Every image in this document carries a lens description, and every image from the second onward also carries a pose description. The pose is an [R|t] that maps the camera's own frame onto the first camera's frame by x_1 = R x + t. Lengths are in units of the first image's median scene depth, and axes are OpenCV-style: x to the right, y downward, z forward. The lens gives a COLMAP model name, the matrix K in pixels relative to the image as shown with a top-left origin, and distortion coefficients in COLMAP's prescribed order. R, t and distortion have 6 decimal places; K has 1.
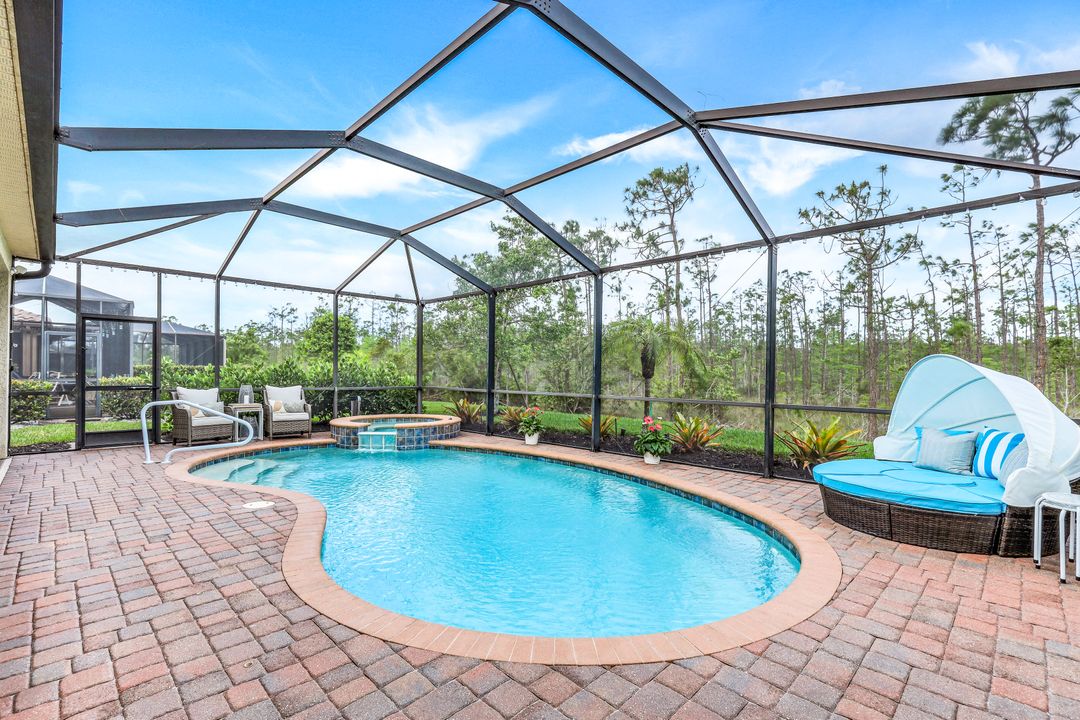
lens RADIAL K [[487.4, 0, 537.7], [0, 487.4, 376.4], [0, 0, 1]] dist [-0.001634, -0.000232]
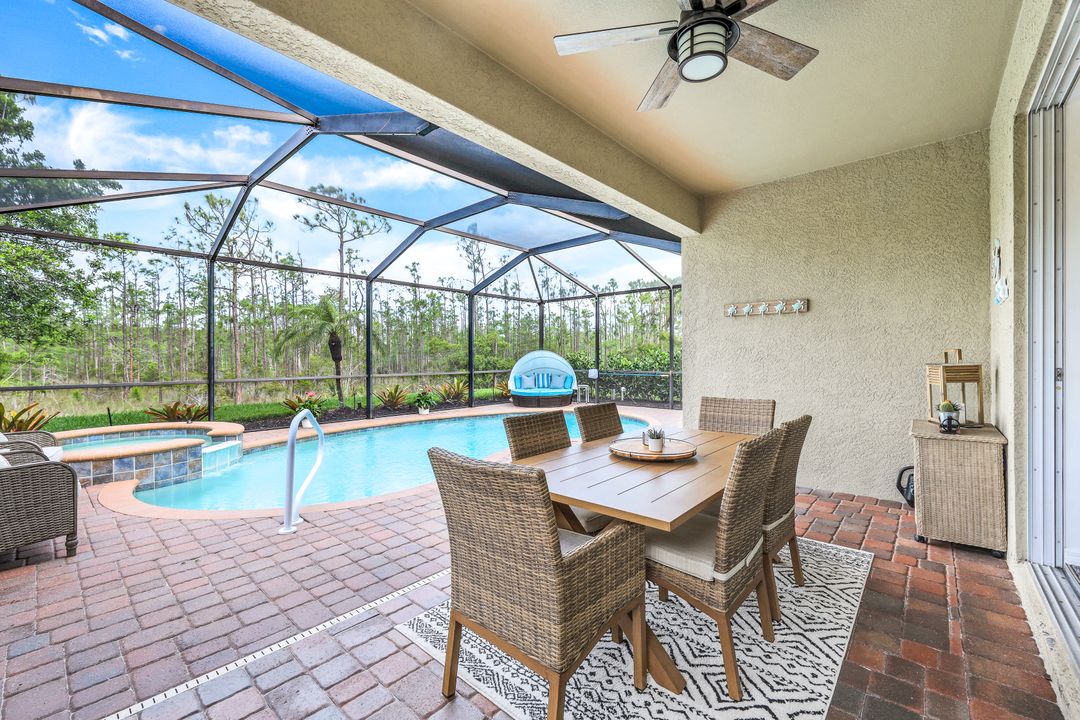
lens RADIAL K [[442.5, 0, 540.0], [0, 442.5, 360.0], [0, 0, 1]] dist [-0.000463, 0.000463]
pose [[-0.056569, -0.017265, 0.998249, -1.885104], [0.008709, 0.999804, 0.017785, -0.032520], [-0.998361, 0.009700, -0.056408, 1.061151]]
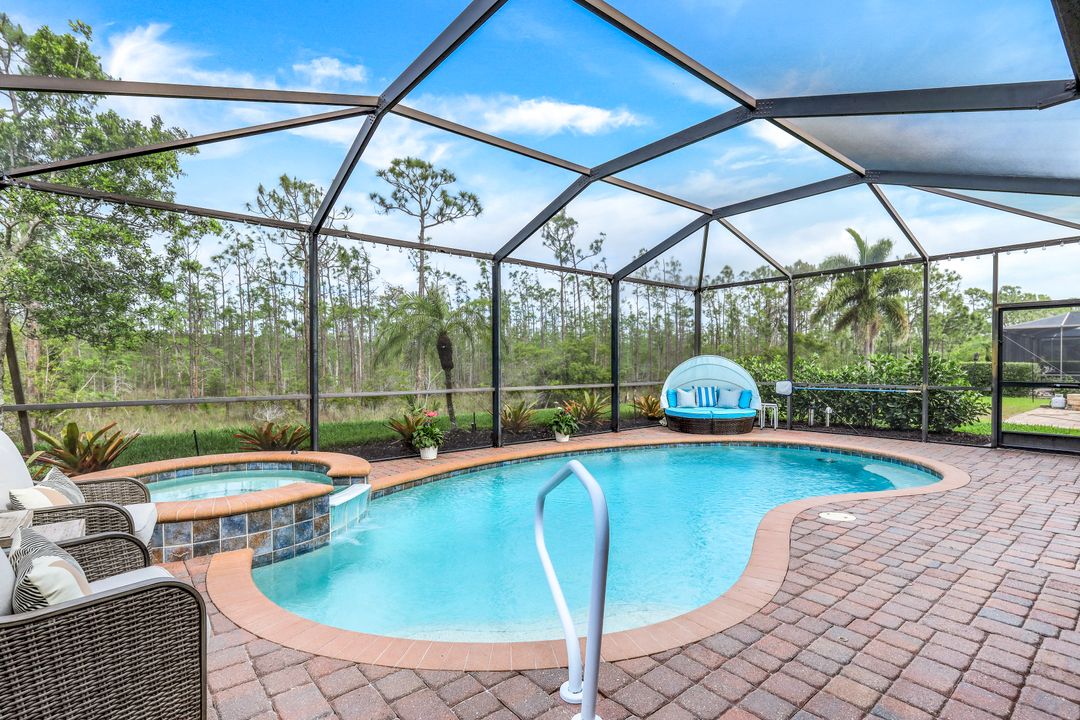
lens RADIAL K [[514.2, 0, 532.4], [0, 514.2, 373.7], [0, 0, 1]] dist [0.002322, -0.000830]
pose [[0.102502, -0.026089, 0.994391, -1.534951], [0.010046, 0.999632, 0.025191, -0.025853], [-0.994682, 0.007407, 0.102727, 1.435447]]
